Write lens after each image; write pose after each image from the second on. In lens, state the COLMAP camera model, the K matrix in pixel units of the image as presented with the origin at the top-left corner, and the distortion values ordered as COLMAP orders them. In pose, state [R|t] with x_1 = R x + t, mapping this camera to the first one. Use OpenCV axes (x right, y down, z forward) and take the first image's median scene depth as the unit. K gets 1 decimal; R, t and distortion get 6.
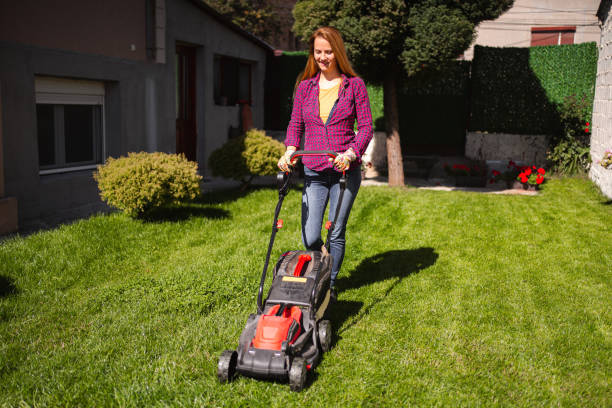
lens RADIAL K [[695.1, 0, 306.0], [0, 695.1, 204.0], [0, 0, 1]] dist [0.016226, 0.012360]
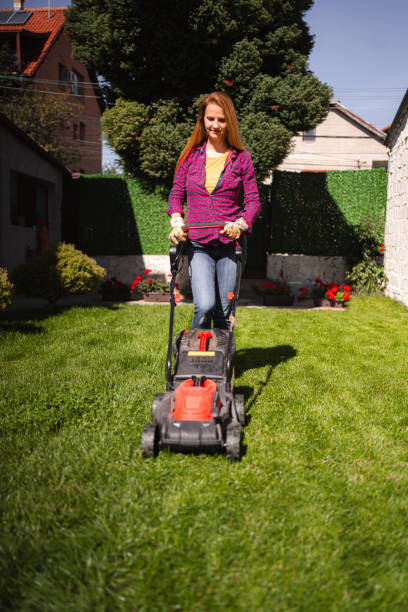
lens RADIAL K [[647.1, 0, 204.0], [0, 647.1, 306.0], [0, 0, 1]] dist [-0.003618, 0.128330]
pose [[0.982740, -0.018388, 0.184076, -0.042403], [0.028997, 0.998059, -0.055110, 0.025112], [-0.182705, 0.059496, 0.981366, 0.110205]]
